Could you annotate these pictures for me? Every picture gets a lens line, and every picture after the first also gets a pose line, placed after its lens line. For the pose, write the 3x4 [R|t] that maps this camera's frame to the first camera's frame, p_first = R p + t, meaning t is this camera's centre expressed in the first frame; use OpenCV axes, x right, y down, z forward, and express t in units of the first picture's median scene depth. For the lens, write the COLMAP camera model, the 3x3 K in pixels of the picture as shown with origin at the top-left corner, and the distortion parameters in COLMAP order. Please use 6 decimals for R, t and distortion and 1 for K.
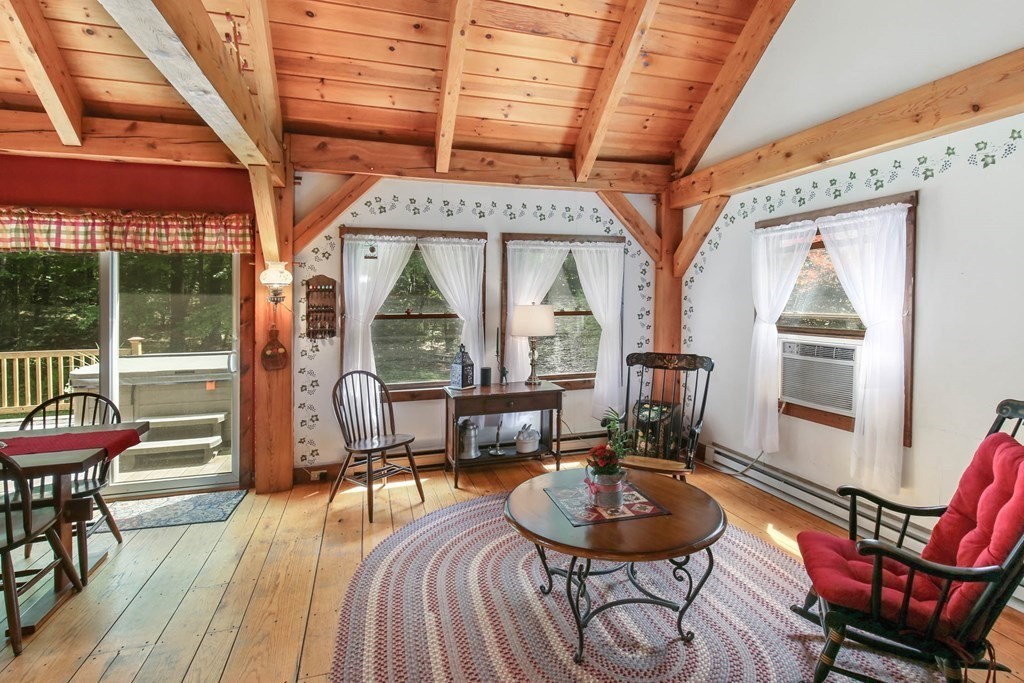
lens RADIAL K [[499.3, 0, 532.5], [0, 499.3, 300.9], [0, 0, 1]] dist [-0.010853, 0.001006]
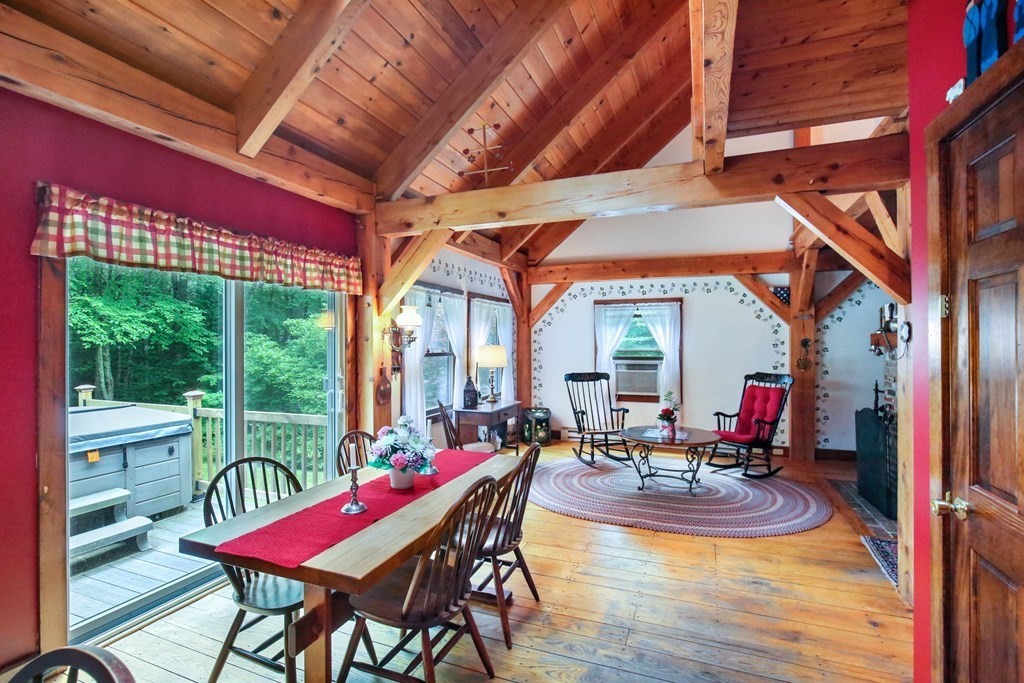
lens RADIAL K [[464.4, 0, 520.1], [0, 464.4, 338.4], [0, 0, 1]] dist [-0.014264, -0.000113]
pose [[0.640700, 0.012678, 0.767686, -1.176987], [-0.000150, 0.999866, -0.016388, 0.012180], [-0.767791, 0.010385, 0.640616, 0.126277]]
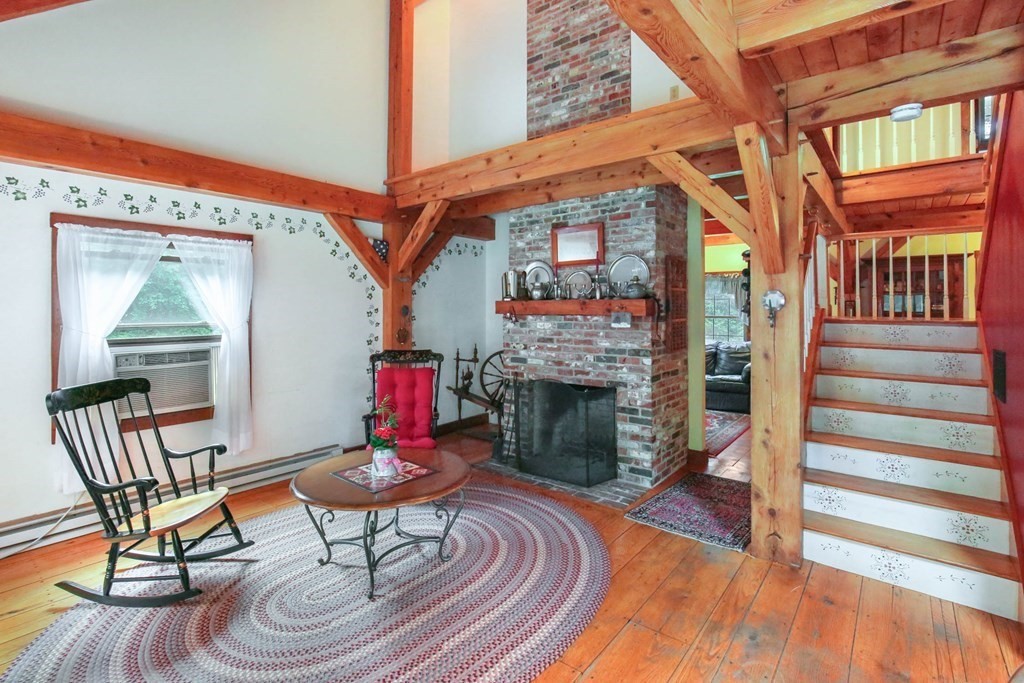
lens RADIAL K [[488.1, 0, 514.1], [0, 488.1, 304.7], [0, 0, 1]] dist [-0.011604, -0.000491]
pose [[-0.538778, 0.013446, 0.842340, -0.672037], [0.006620, 0.999909, -0.011728, 0.003015], [-0.842422, -0.000742, -0.538818, 0.896136]]
